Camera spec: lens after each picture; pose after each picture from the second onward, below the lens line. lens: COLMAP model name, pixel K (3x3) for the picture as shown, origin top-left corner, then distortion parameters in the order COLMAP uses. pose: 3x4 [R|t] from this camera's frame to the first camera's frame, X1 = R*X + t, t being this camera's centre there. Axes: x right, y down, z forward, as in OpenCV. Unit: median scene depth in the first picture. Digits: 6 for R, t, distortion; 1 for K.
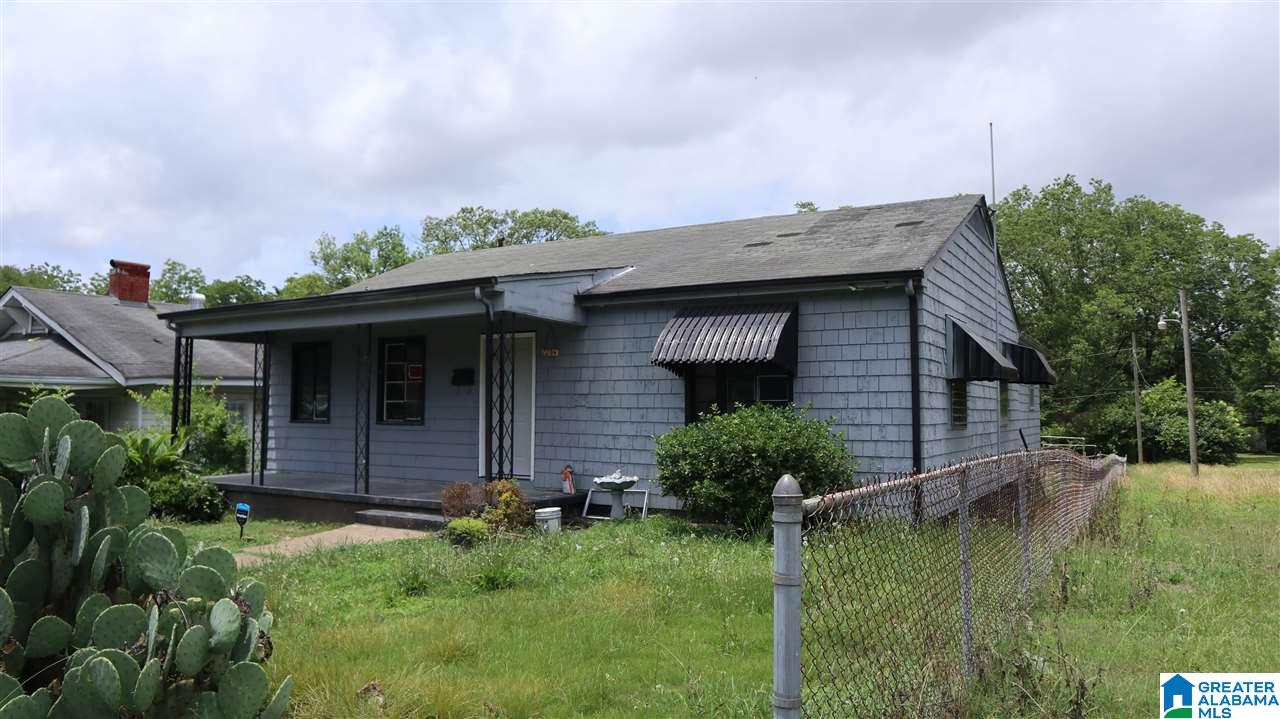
lens RADIAL K [[876.4, 0, 640.0], [0, 876.4, 359.5], [0, 0, 1]] dist [-0.122325, 0.071157]
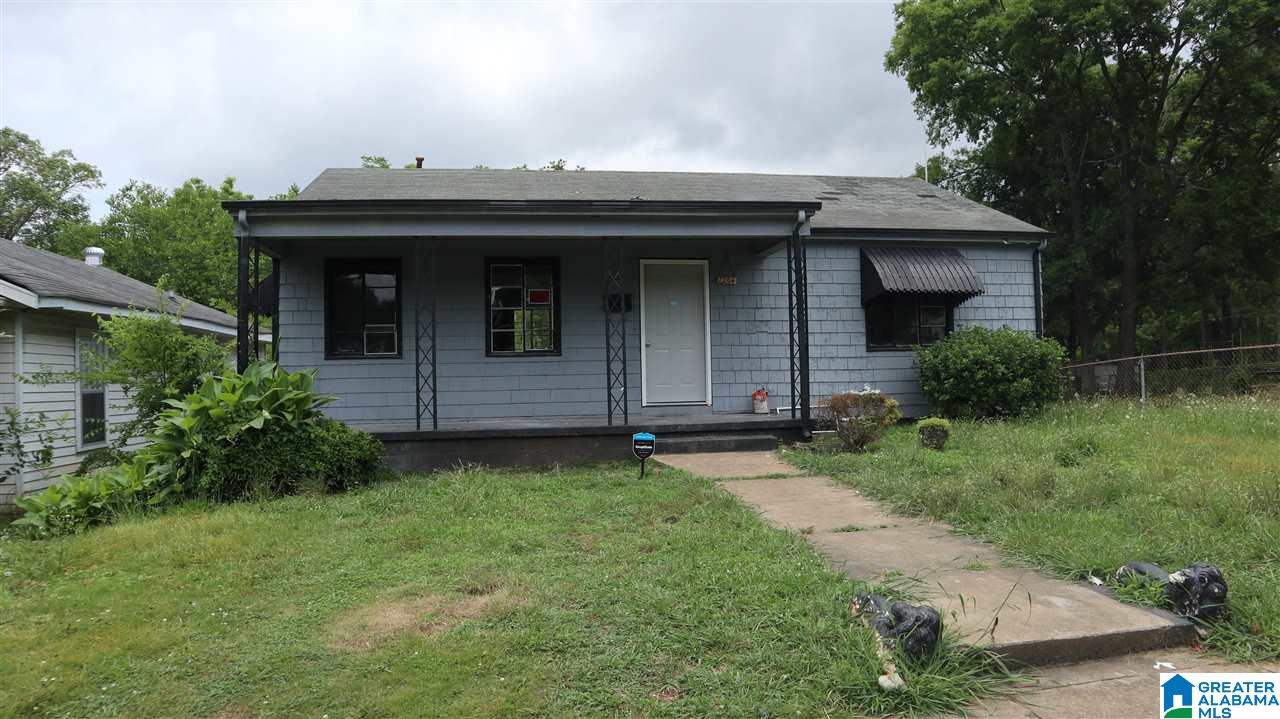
lens RADIAL K [[876.4, 0, 640.0], [0, 876.4, 359.5], [0, 0, 1]] dist [-0.122325, 0.071157]
pose [[0.773777, -0.005788, 0.633432, -0.832271], [-0.015419, 0.999490, 0.027969, 0.057827], [-0.633270, -0.031409, 0.773293, 0.263455]]
